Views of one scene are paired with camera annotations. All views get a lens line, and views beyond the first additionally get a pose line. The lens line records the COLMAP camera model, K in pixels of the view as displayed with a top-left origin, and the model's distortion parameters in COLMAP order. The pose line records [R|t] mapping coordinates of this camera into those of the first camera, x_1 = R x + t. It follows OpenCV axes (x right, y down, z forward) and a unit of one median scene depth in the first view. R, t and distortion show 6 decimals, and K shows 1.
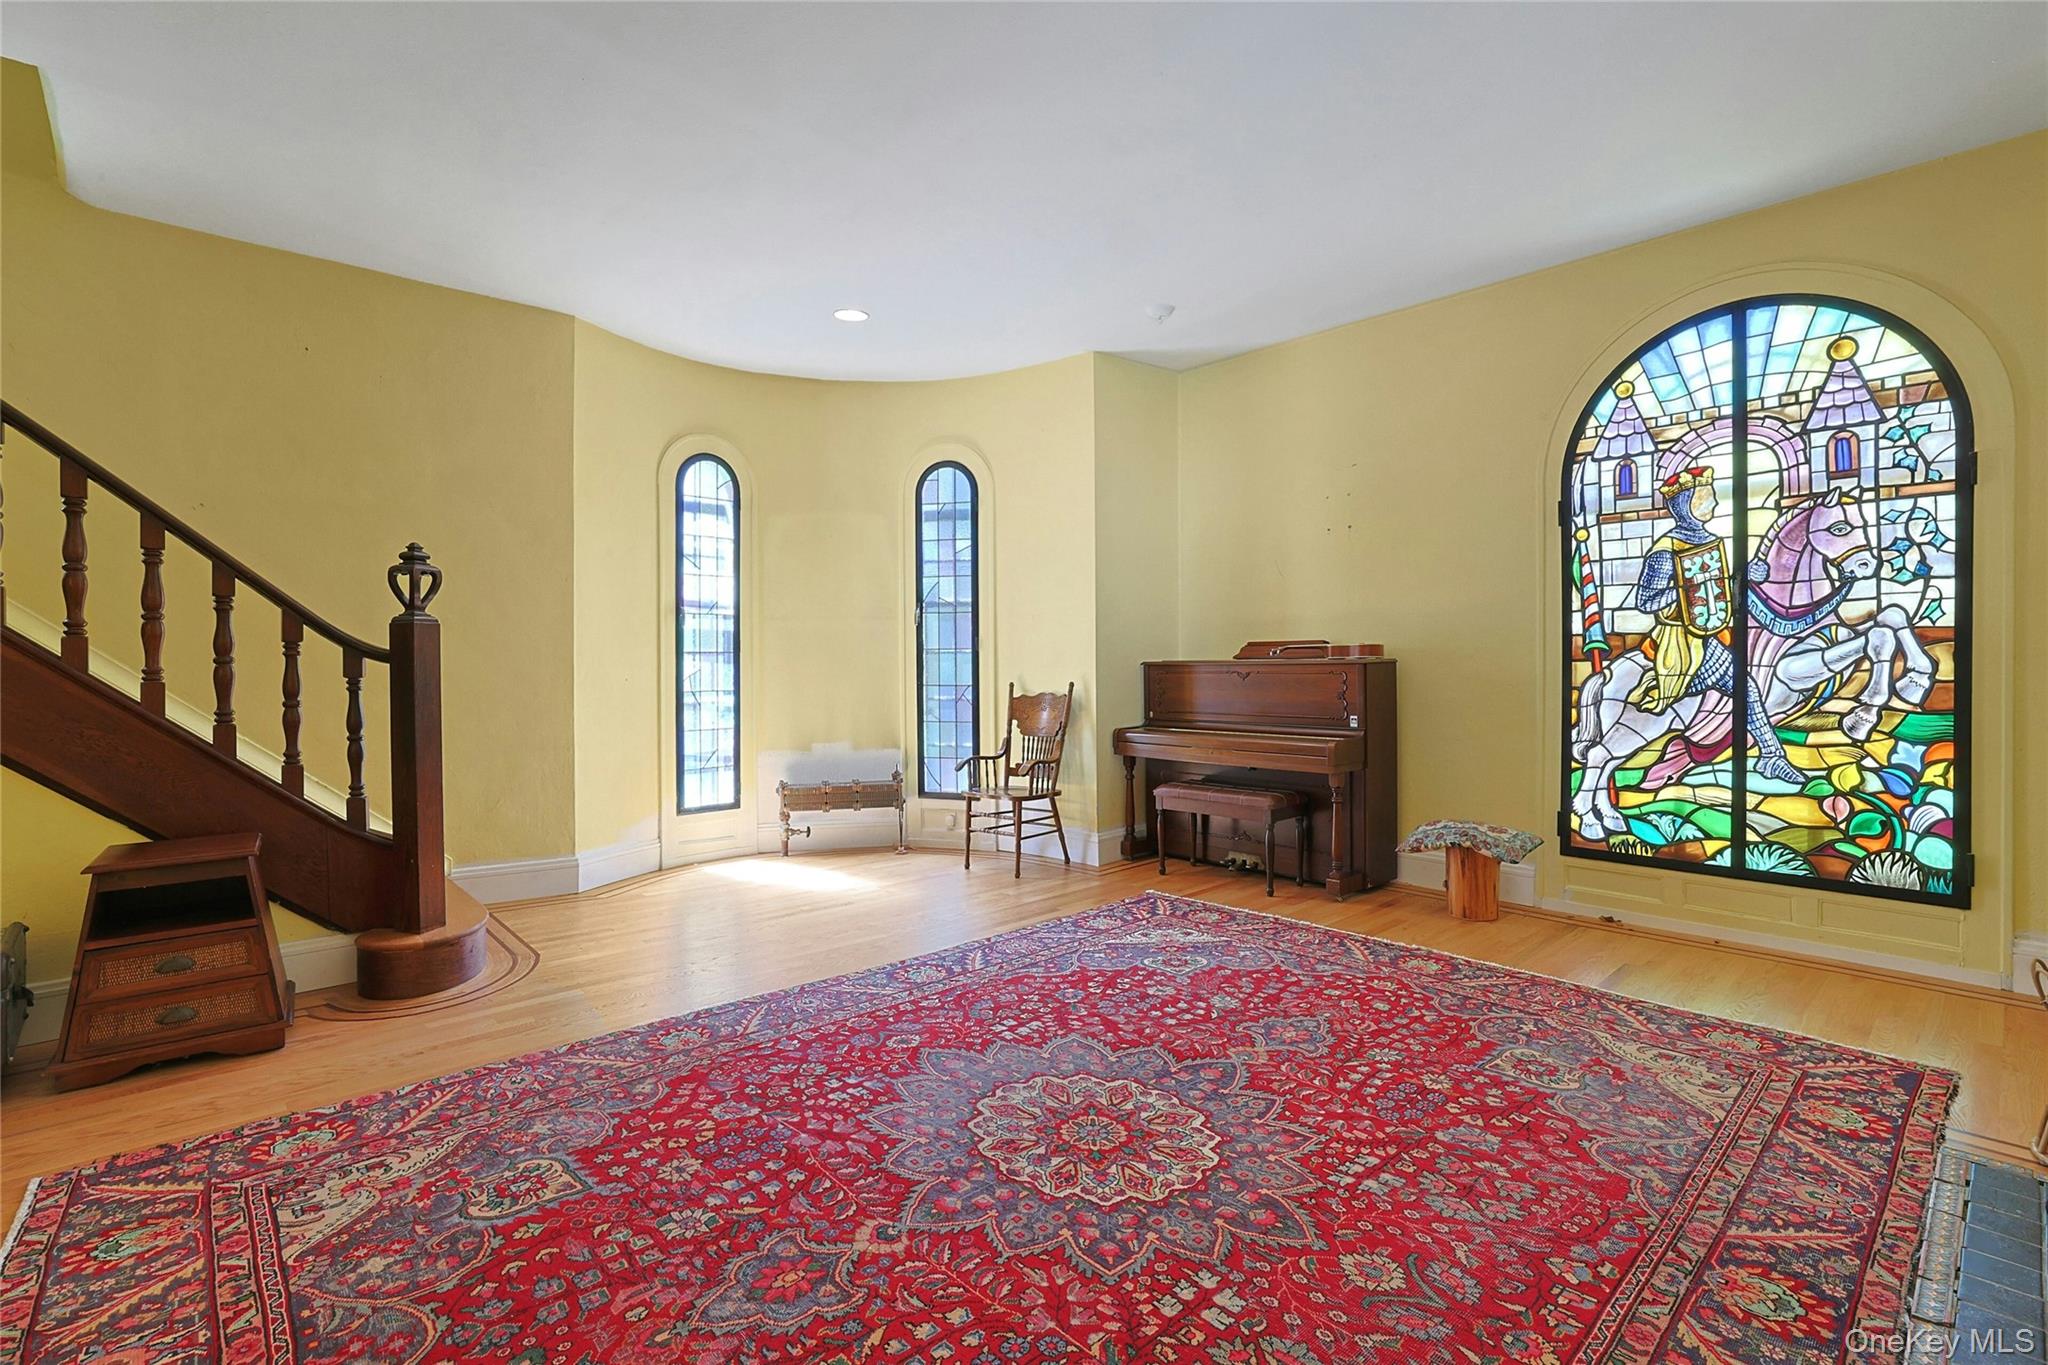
lens RADIAL K [[935.2, 0, 1016.5], [0, 935.2, 669.1], [0, 0, 1]] dist [-0.044852, 0.016634]
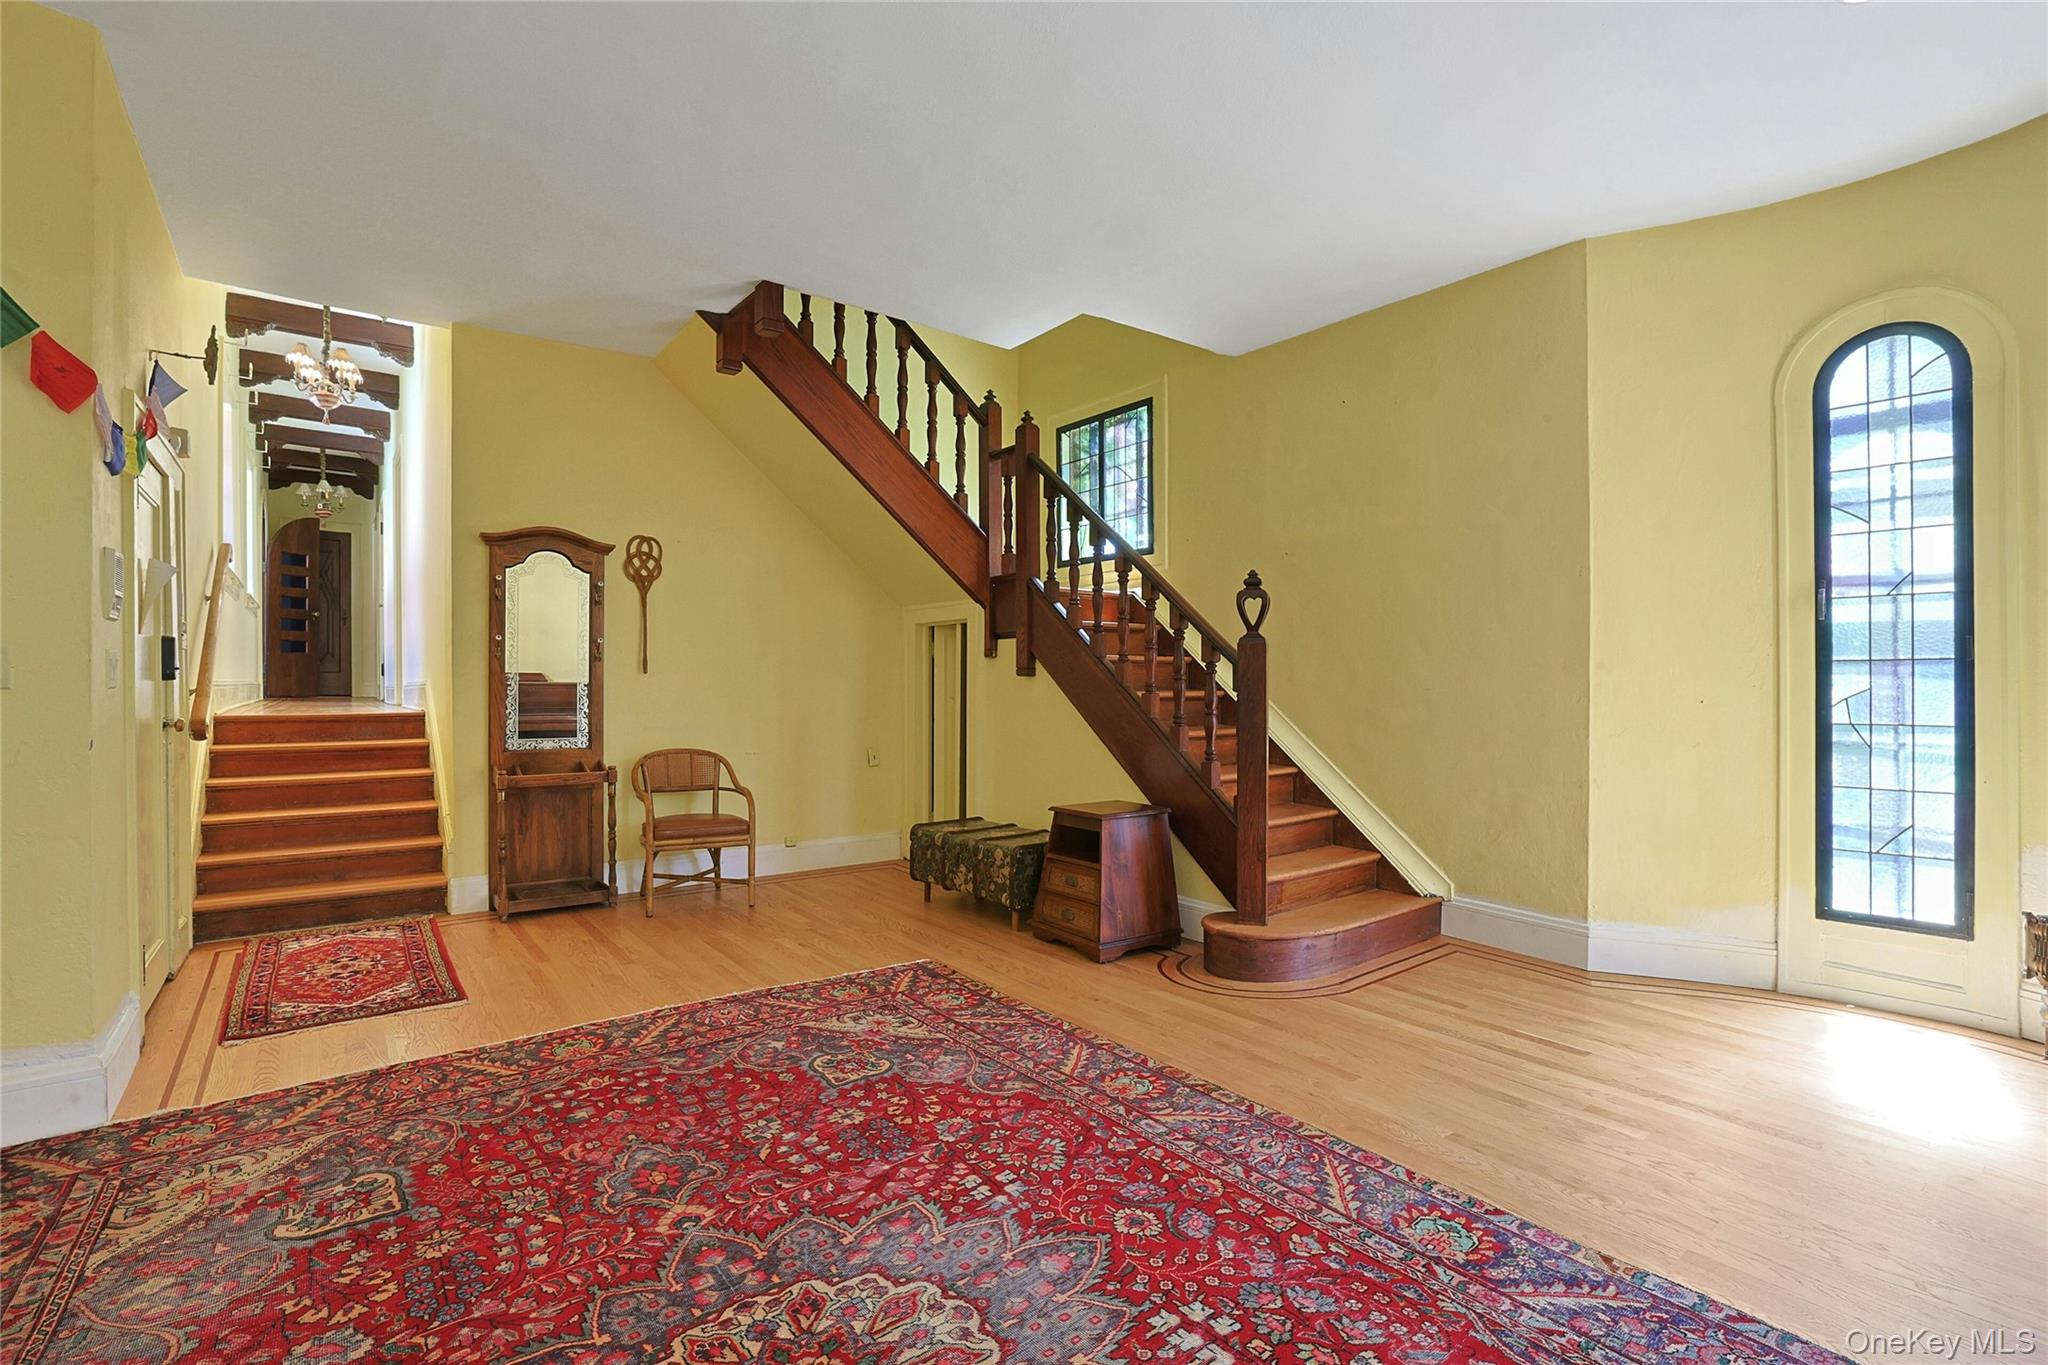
lens RADIAL K [[947.7, 0, 1024.0], [0, 947.7, 682.5], [0, 0, 1]] dist [-0.049394, 0.017683]
pose [[-0.086984, 0.005592, -0.996194, 0.479686], [-0.002463, 0.999980, 0.005828, -0.009152], [0.996207, 0.002960, -0.086968, 0.796491]]
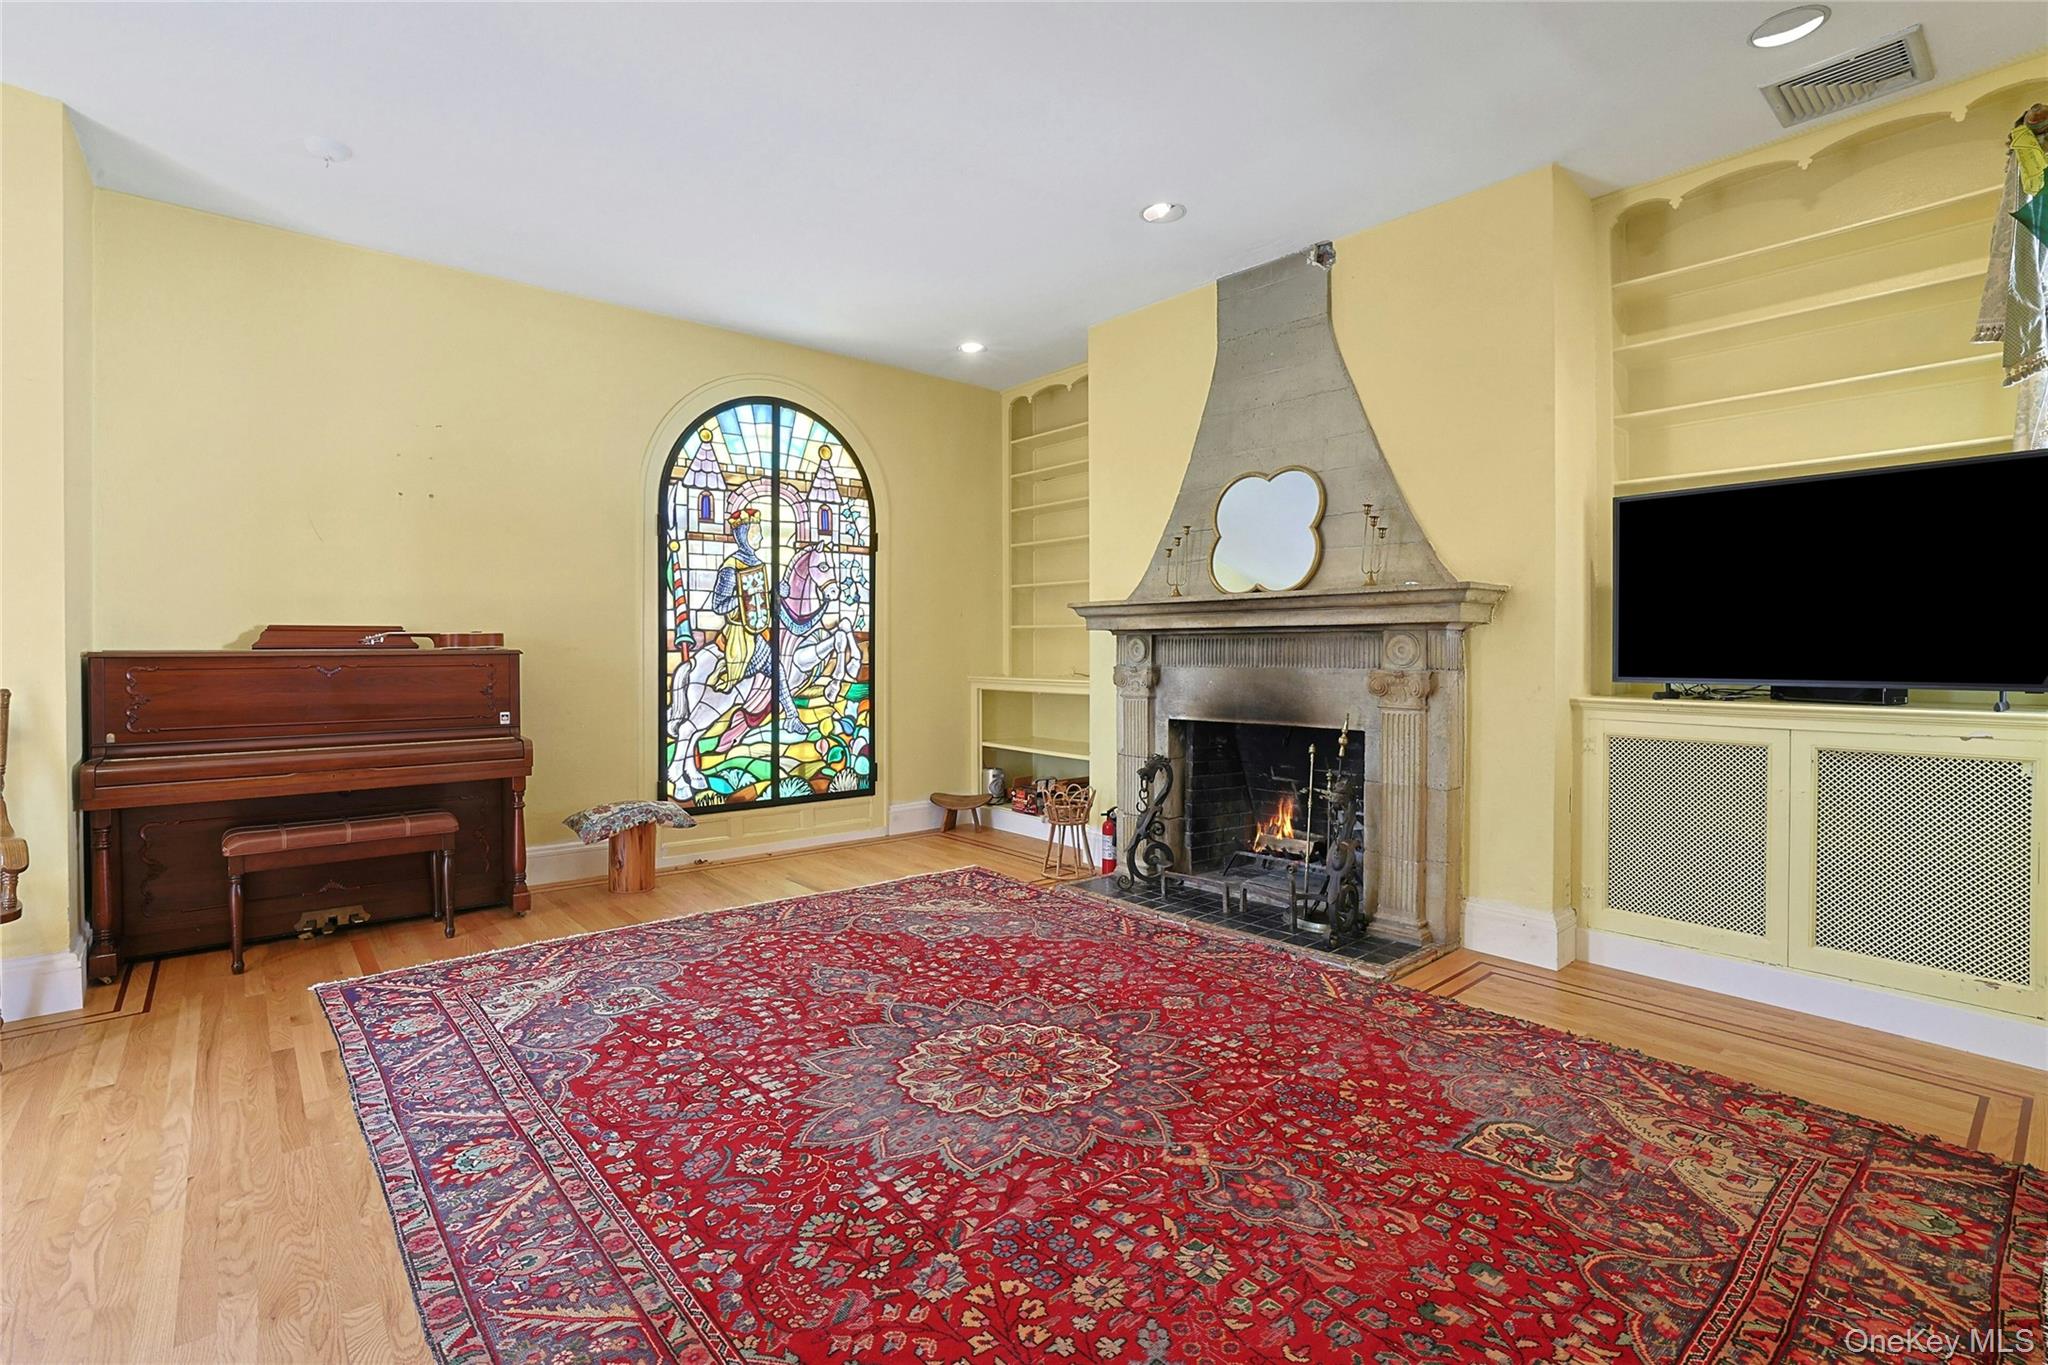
lens RADIAL K [[935.2, 0, 1016.5], [0, 935.2, 669.1], [0, 0, 1]] dist [-0.044852, 0.016634]
pose [[0.036438, -0.015823, 0.999211, -0.690436], [0.008182, 0.999846, 0.015535, -0.002194], [-0.999302, 0.007609, 0.036561, 0.623440]]
